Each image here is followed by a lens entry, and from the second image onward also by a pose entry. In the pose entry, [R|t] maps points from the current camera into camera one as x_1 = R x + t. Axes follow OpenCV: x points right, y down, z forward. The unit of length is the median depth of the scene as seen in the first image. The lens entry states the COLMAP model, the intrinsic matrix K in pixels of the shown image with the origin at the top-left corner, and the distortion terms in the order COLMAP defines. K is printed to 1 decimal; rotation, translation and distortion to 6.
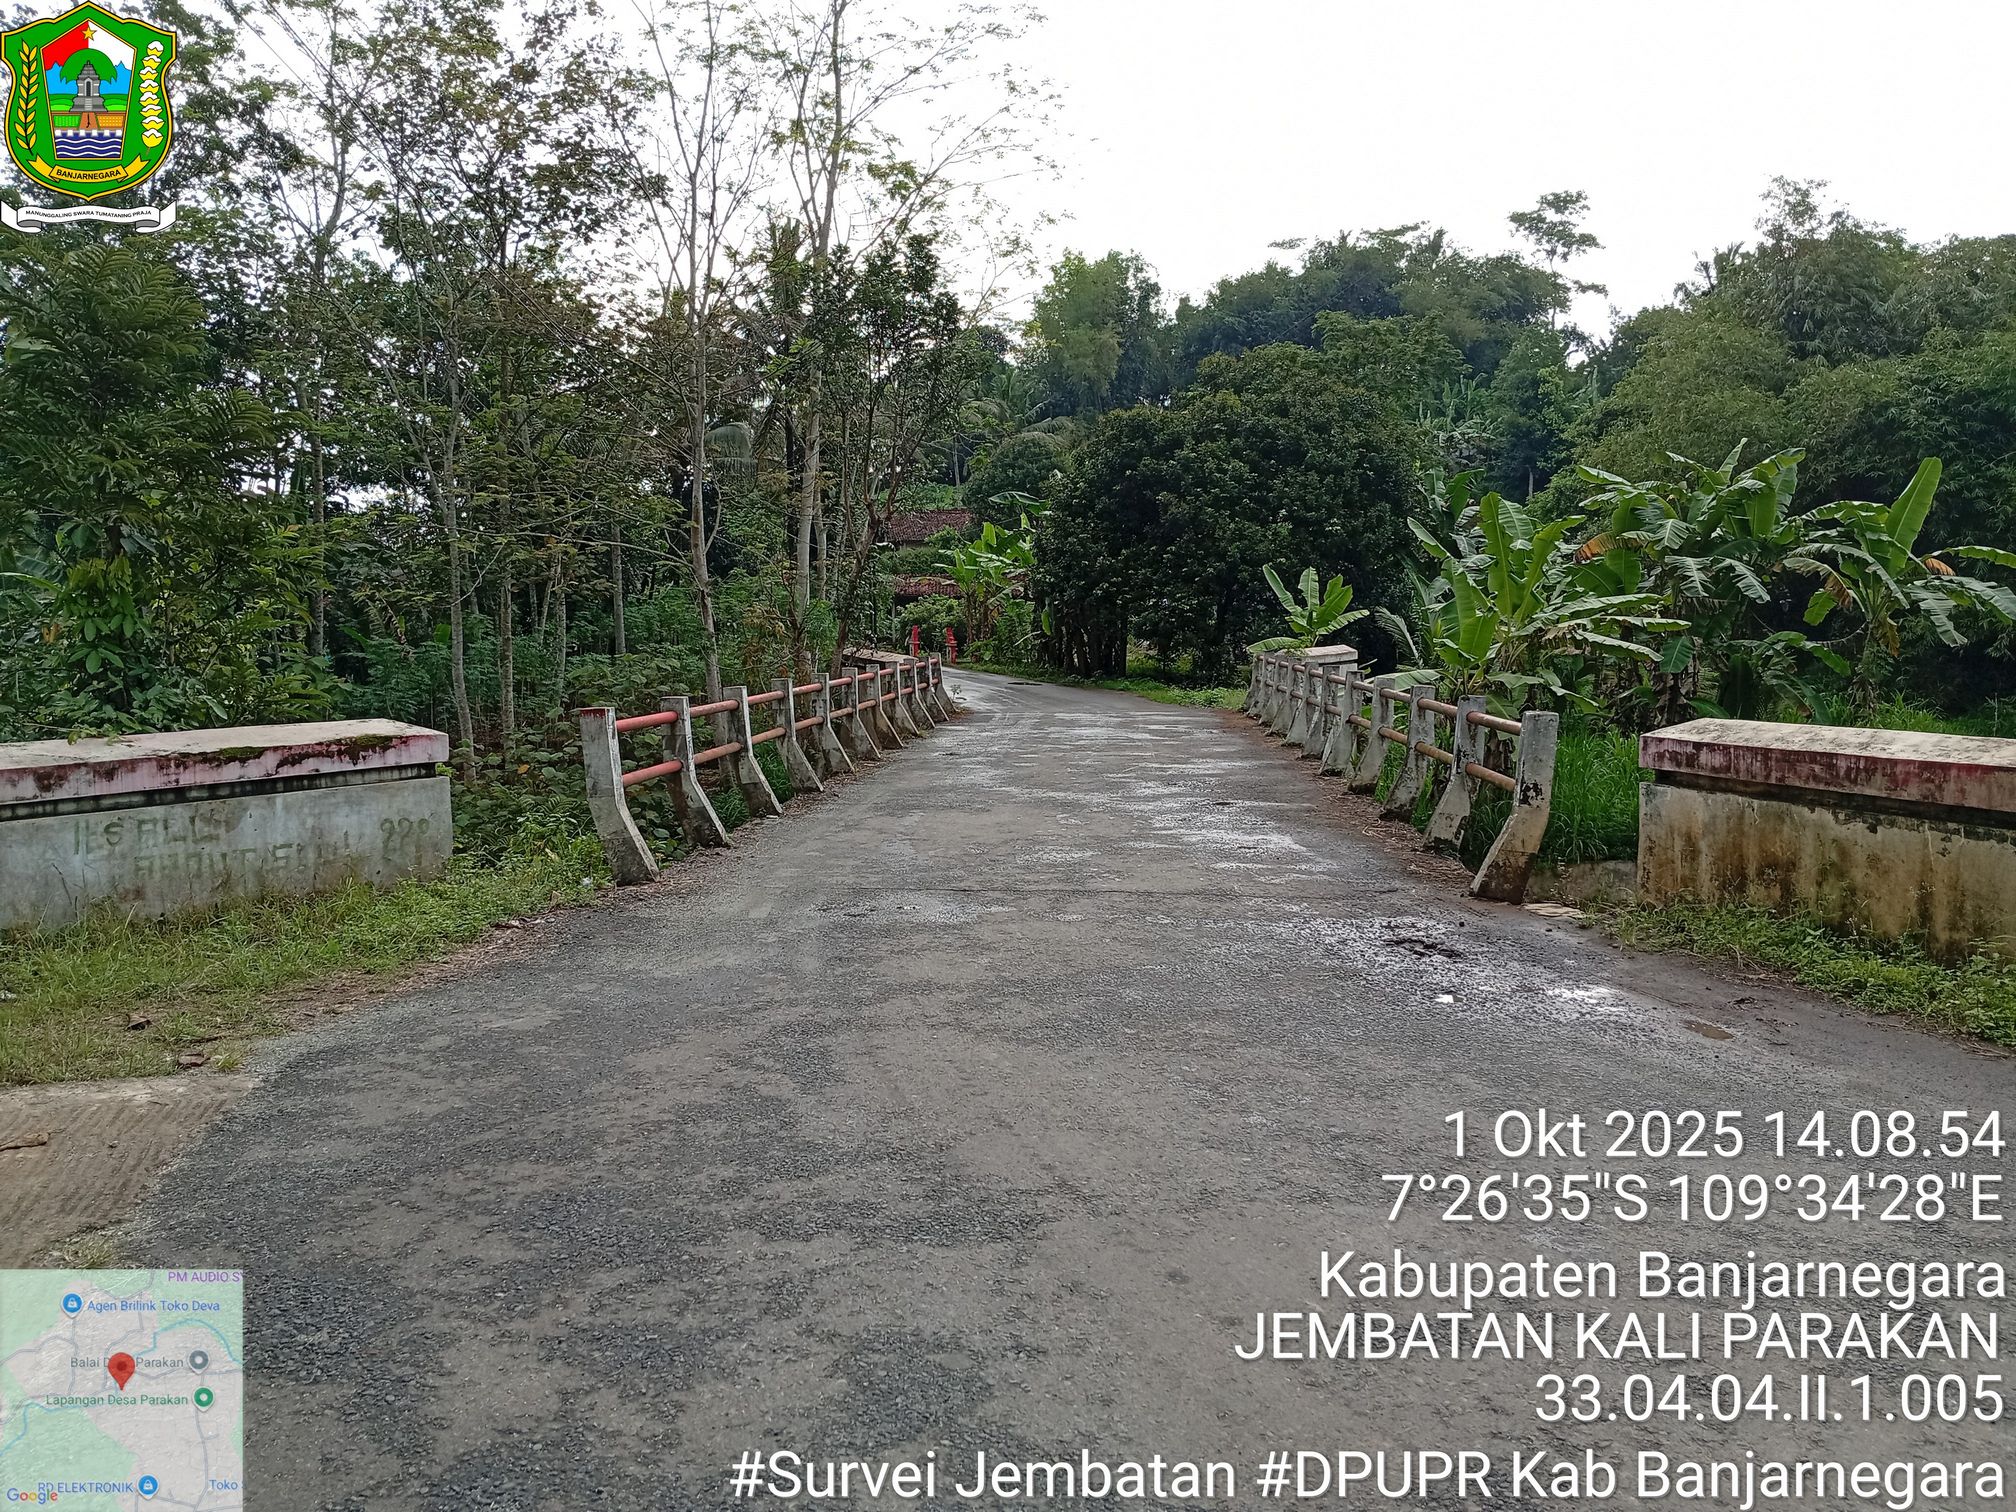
lens RADIAL K [[1551.2, 0, 1006.4], [0, 1551.2, 764.9], [0, 0, 1]] dist [0.123821, -0.234469]
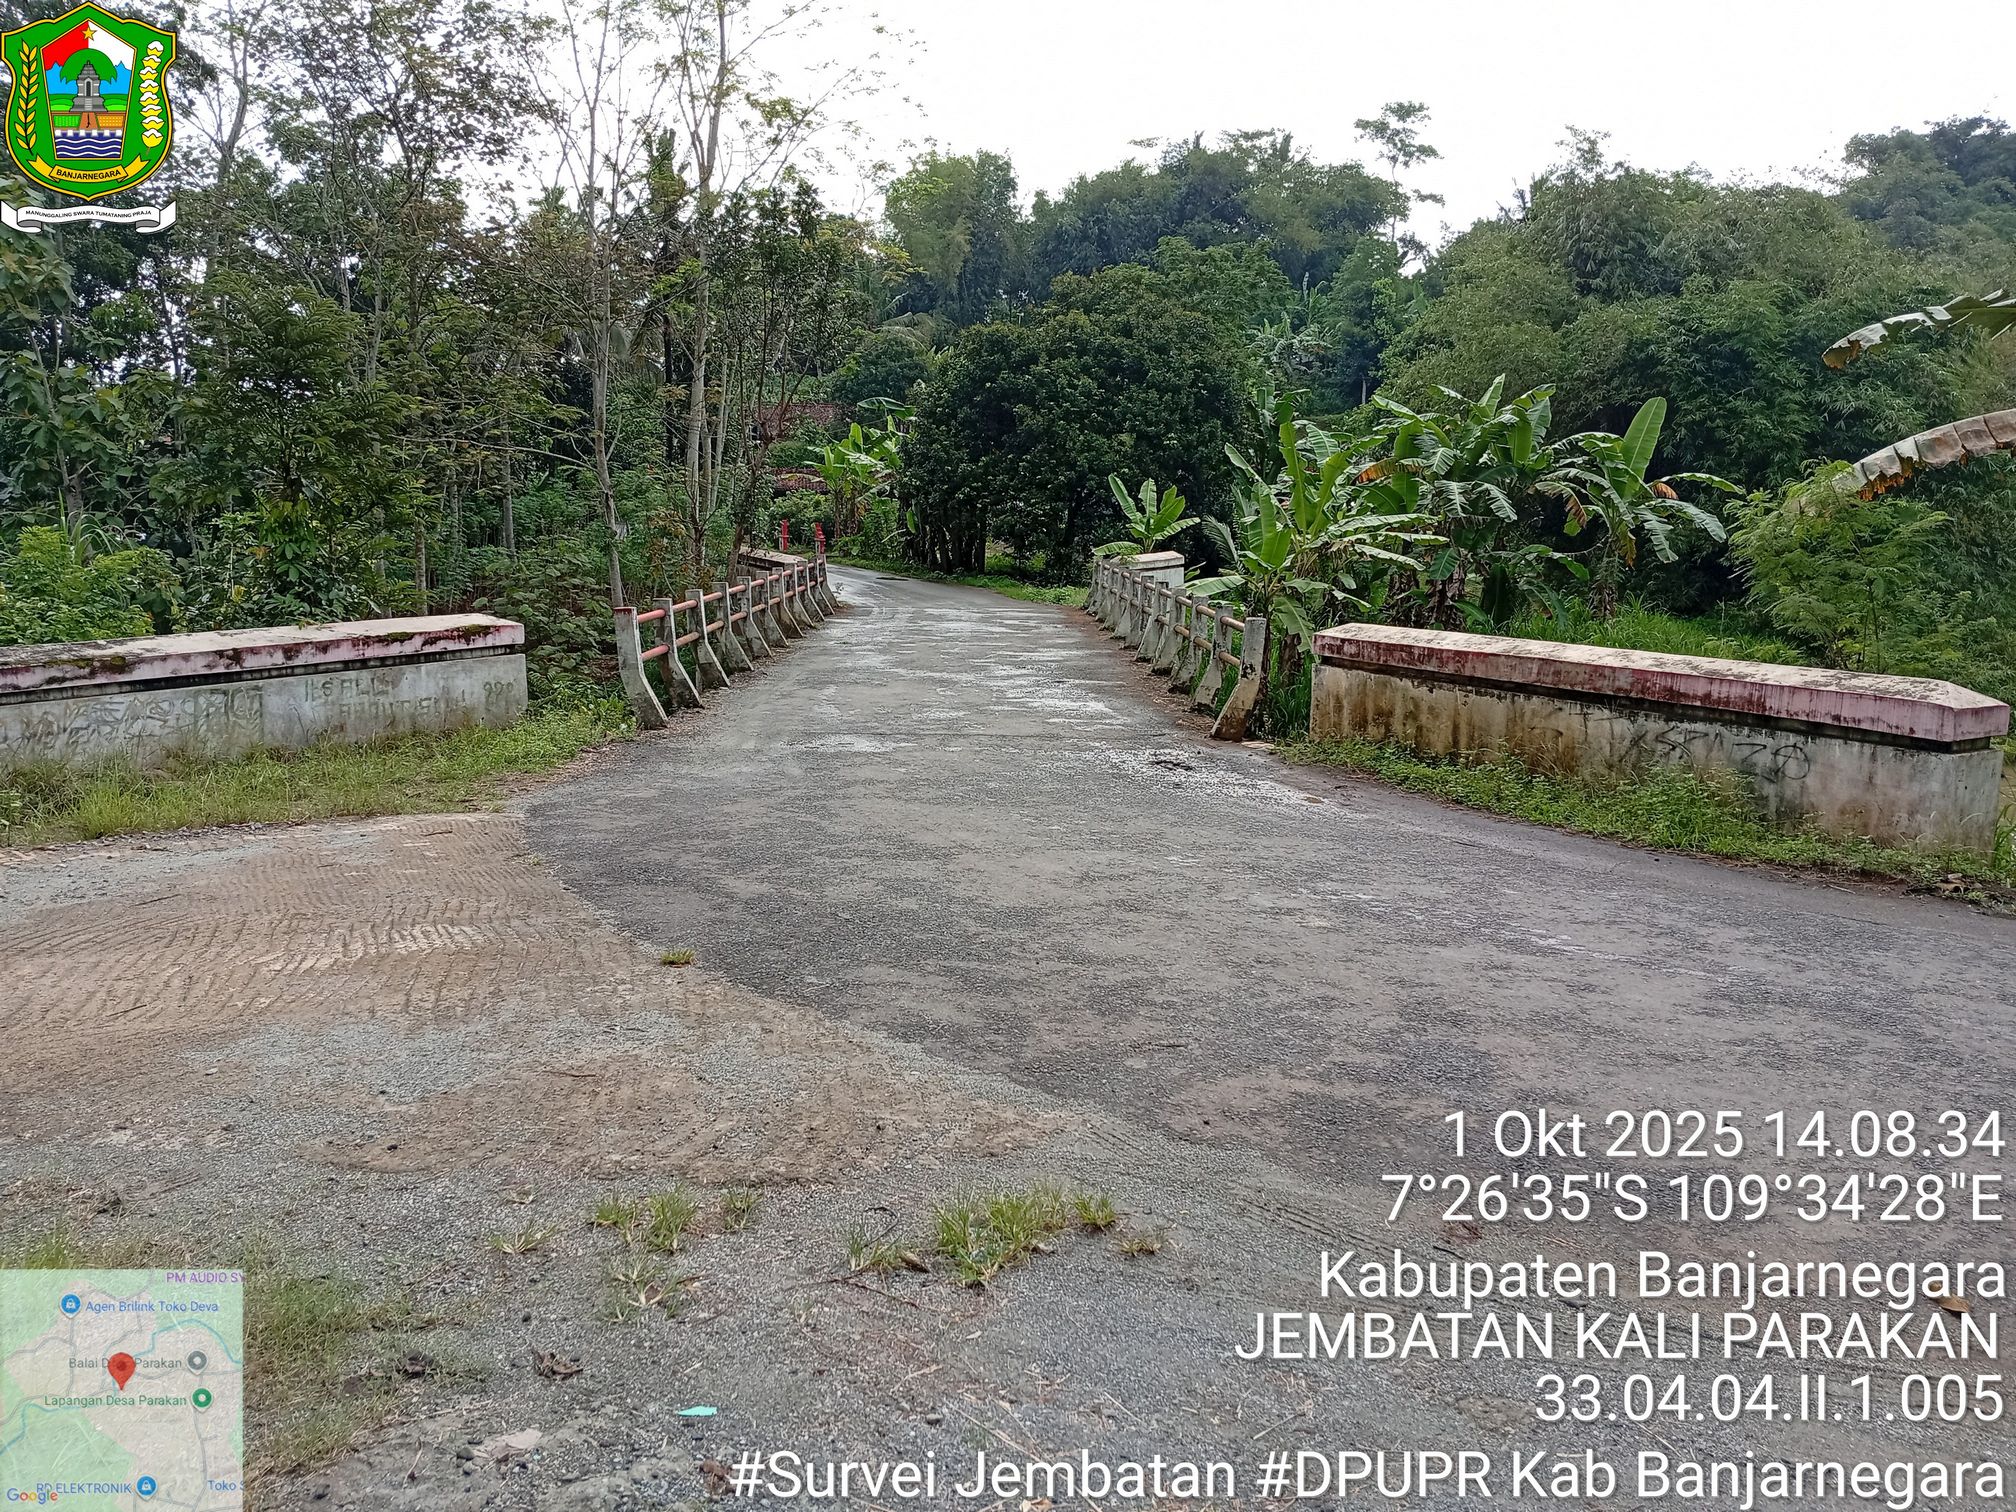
lens RADIAL K [[1551.2, 0, 1006.4], [0, 1551.2, 764.9], [0, 0, 1]] dist [0.123821, -0.234469]
pose [[0.995727, 0.000914, 0.092338, -0.045481], [-0.007405, 0.997521, 0.069973, 0.005127], [-0.092045, -0.070358, 0.993266, -0.508024]]
